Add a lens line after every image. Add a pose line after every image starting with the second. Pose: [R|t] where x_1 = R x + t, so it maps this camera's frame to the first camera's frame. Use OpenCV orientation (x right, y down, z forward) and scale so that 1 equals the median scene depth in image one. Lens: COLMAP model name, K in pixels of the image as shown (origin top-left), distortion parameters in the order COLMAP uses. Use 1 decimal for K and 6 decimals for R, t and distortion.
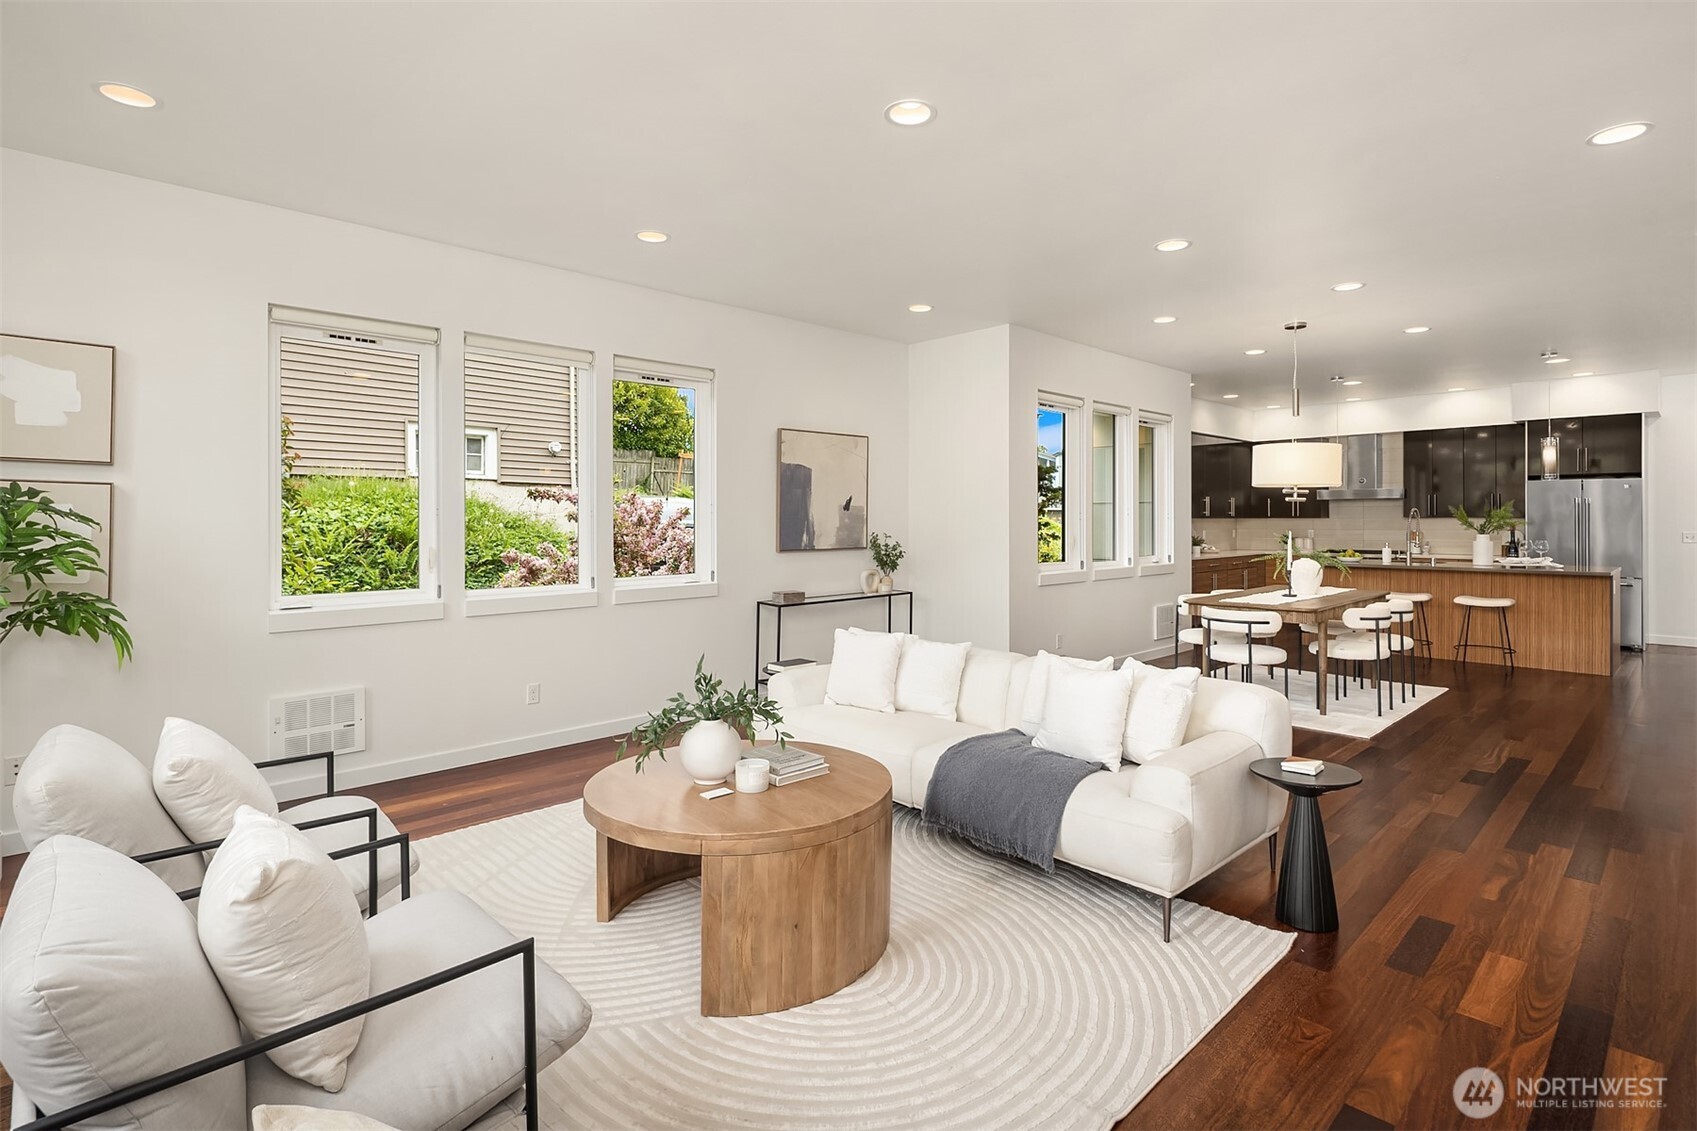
lens RADIAL K [[835.3, 0, 838.3], [0, 835.3, 528.7], [0, 0, 1]] dist [0.000337, -0.000652]
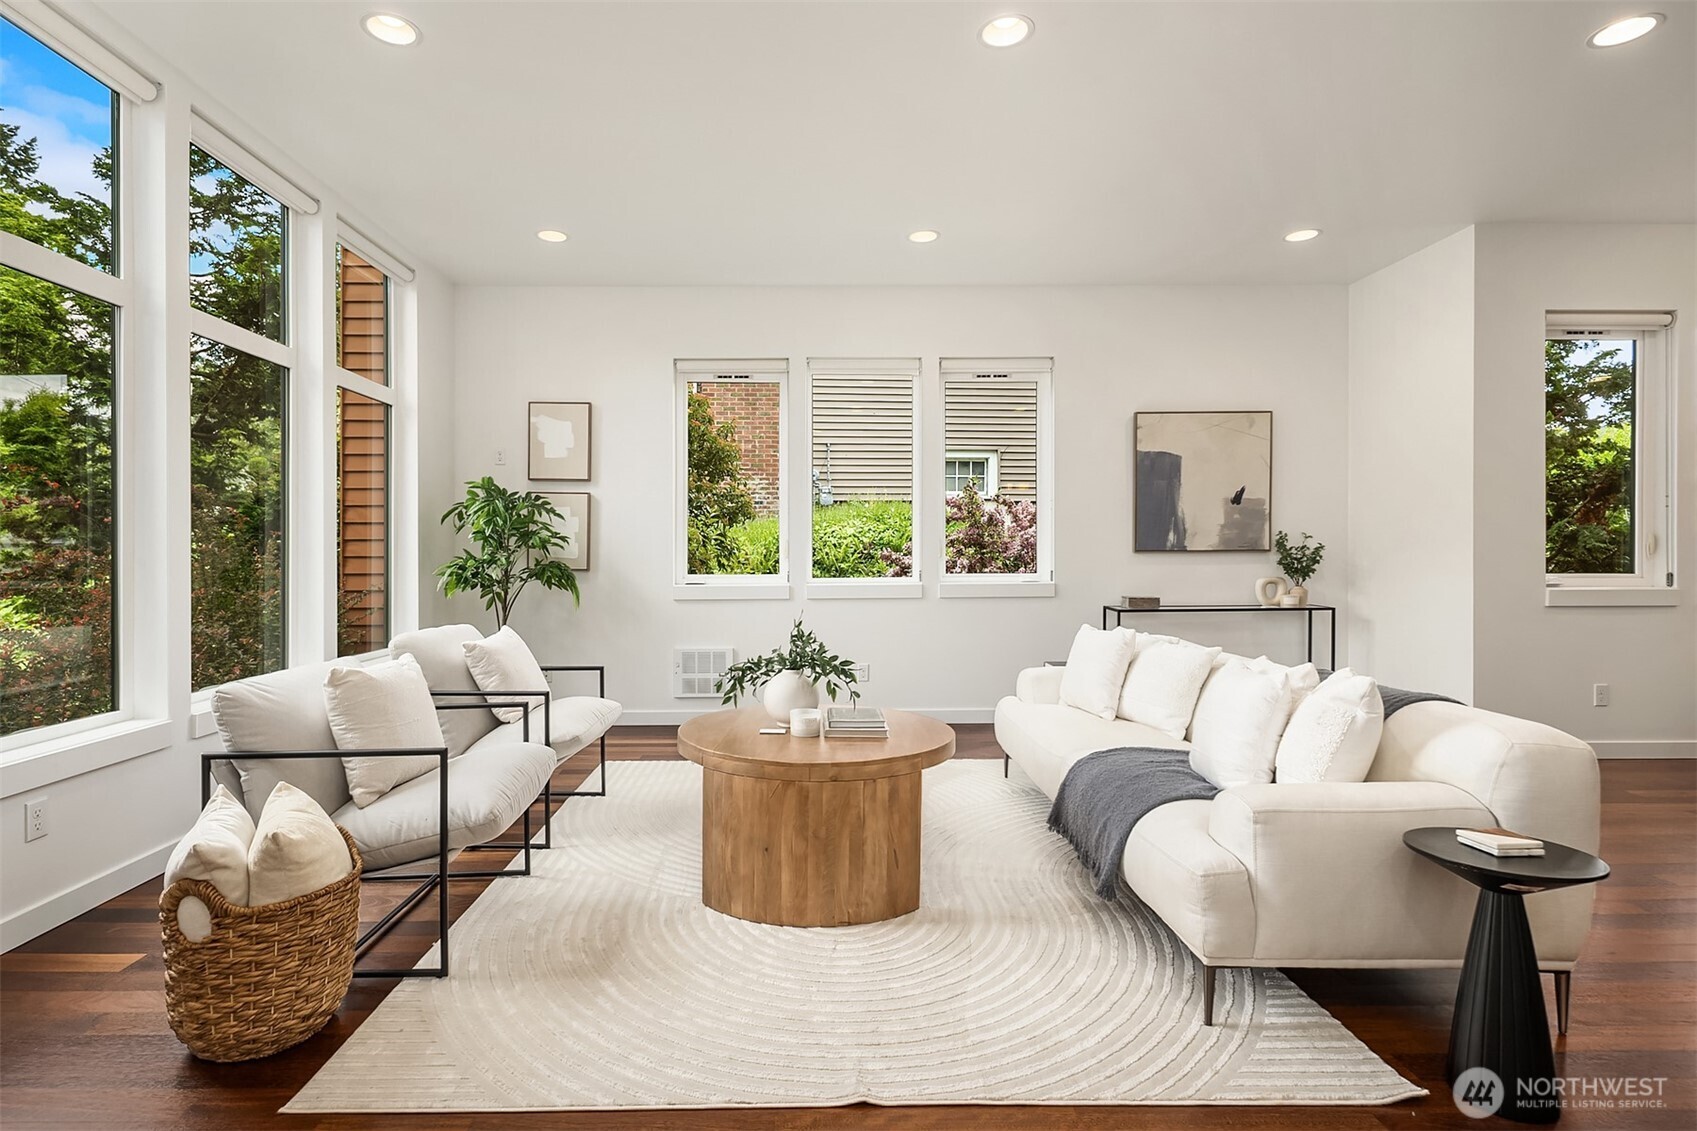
lens RADIAL K [[884.8, 0, 845.7], [0, 884.8, 579.0], [0, 0, 1]] dist [0.004320, -0.001577]
pose [[0.712480, 0.014890, -0.701534, 0.502988], [-0.010454, 0.999889, 0.010606, 0.067568], [0.701614, -0.000222, 0.712557, 0.153506]]
